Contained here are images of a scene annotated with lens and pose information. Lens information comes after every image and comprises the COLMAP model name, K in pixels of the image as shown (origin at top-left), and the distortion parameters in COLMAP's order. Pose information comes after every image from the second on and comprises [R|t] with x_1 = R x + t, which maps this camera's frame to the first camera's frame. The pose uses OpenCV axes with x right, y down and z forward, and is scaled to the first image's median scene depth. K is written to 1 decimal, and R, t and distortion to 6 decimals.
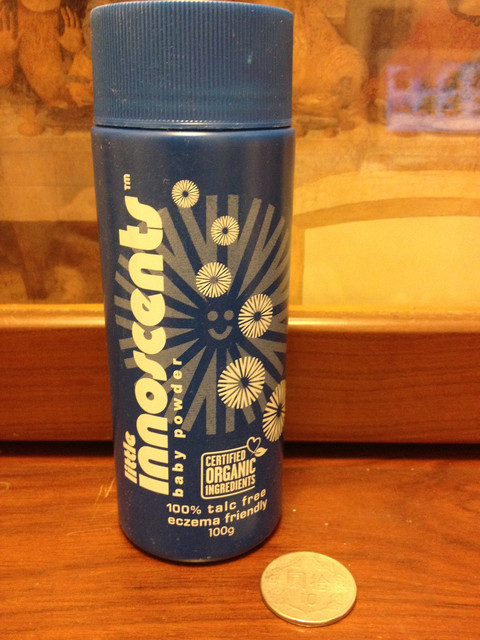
lens RADIAL K [[626.8, 0, 241.0], [0, 626.8, 308.9], [0, 0, 1]] dist [0.052110, -0.181681]
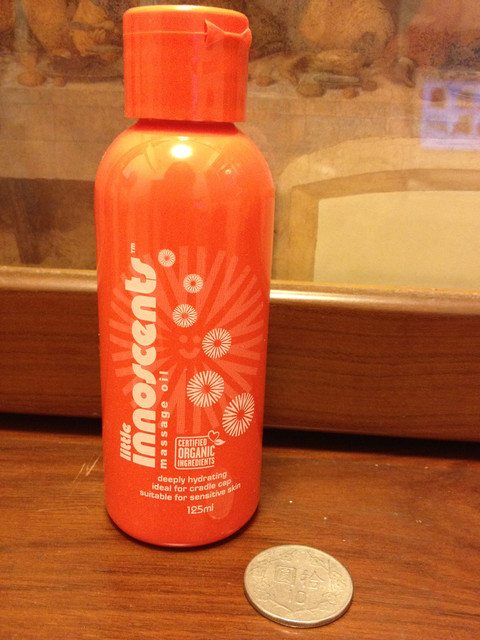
lens RADIAL K [[626.8, 0, 241.0], [0, 626.8, 308.9], [0, 0, 1]] dist [0.052110, -0.181681]
pose [[0.997907, 0.047440, -0.043954, 0.039305], [-0.048699, 0.998420, -0.028018, 0.071525], [0.042555, 0.030100, 0.998641, 0.086457]]
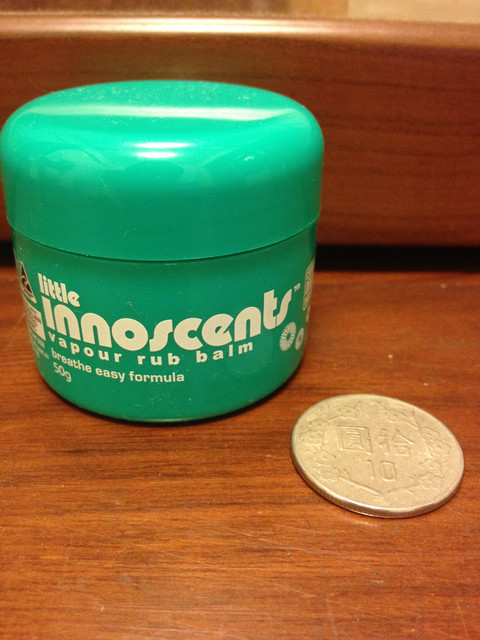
lens RADIAL K [[623.6, 0, 240.0], [0, 623.6, 320.0], [0, 0, 1]] dist [0.131754, -0.434799]
pose [[0.999893, 0.000629, 0.014610, -0.019350], [-0.003382, 0.981934, 0.189195, 0.181566], [-0.014227, -0.189224, 0.981831, 0.383899]]
